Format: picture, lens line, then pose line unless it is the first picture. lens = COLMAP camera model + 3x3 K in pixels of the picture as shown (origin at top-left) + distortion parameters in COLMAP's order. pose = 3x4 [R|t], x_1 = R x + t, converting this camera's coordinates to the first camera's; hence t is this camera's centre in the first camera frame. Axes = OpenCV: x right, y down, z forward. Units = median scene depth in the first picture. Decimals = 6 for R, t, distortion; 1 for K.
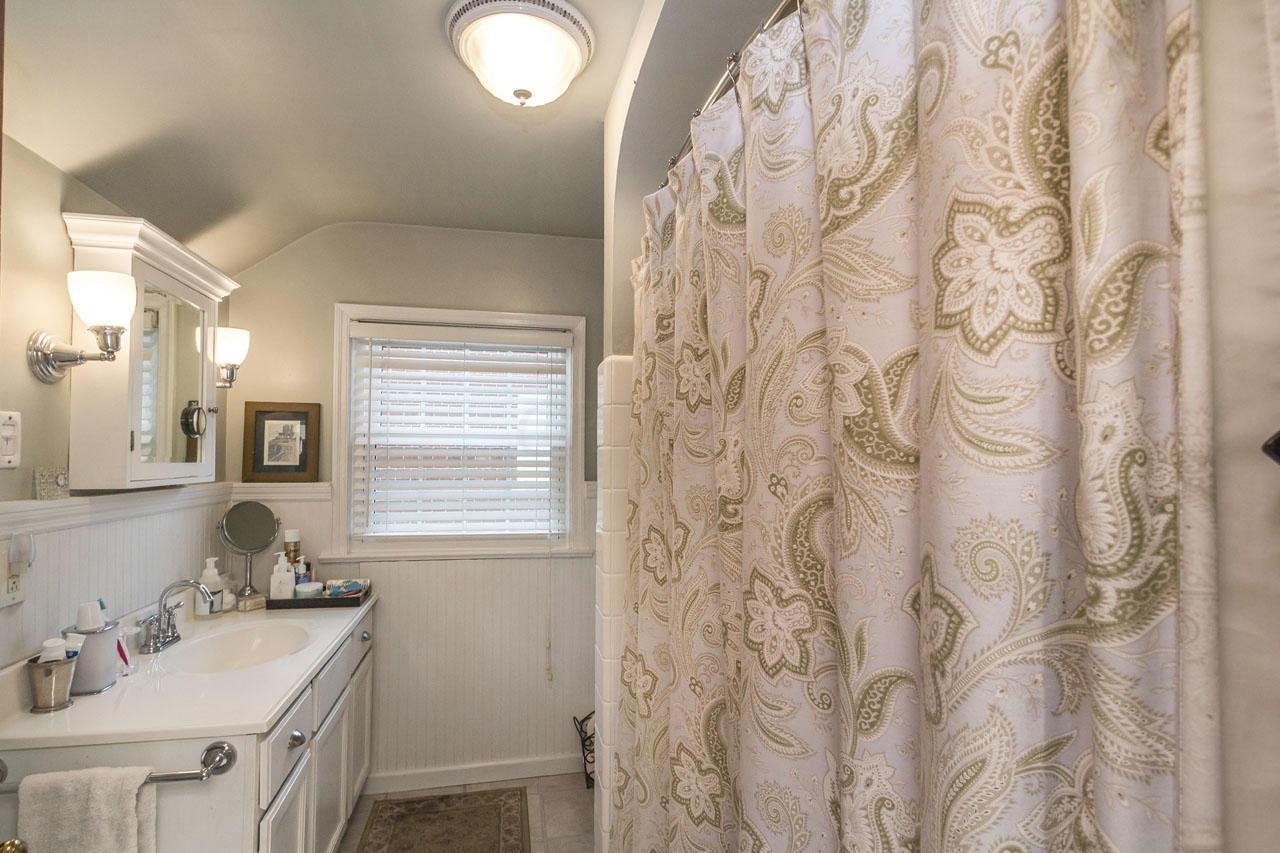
lens RADIAL K [[604.6, 0, 633.1], [0, 604.6, 442.9], [0, 0, 1]] dist [-0.000576, 0.000119]
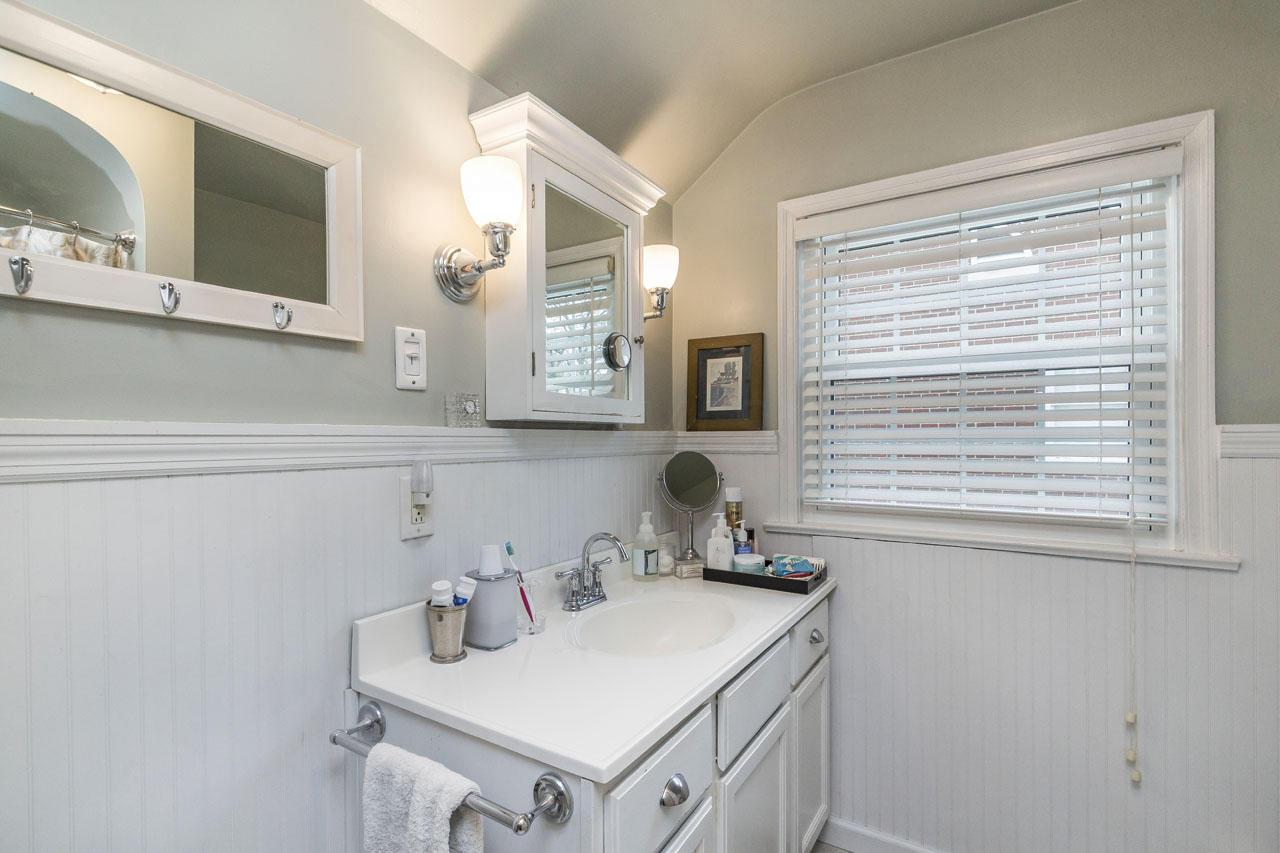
lens RADIAL K [[604.6, 0, 633.1], [0, 604.6, 442.9], [0, 0, 1]] dist [-0.000576, 0.000119]
pose [[0.709714, -0.005055, -0.704472, -0.084921], [0.026180, 0.999473, 0.019203, 0.067108], [0.704004, -0.032071, 0.709472, 0.337860]]
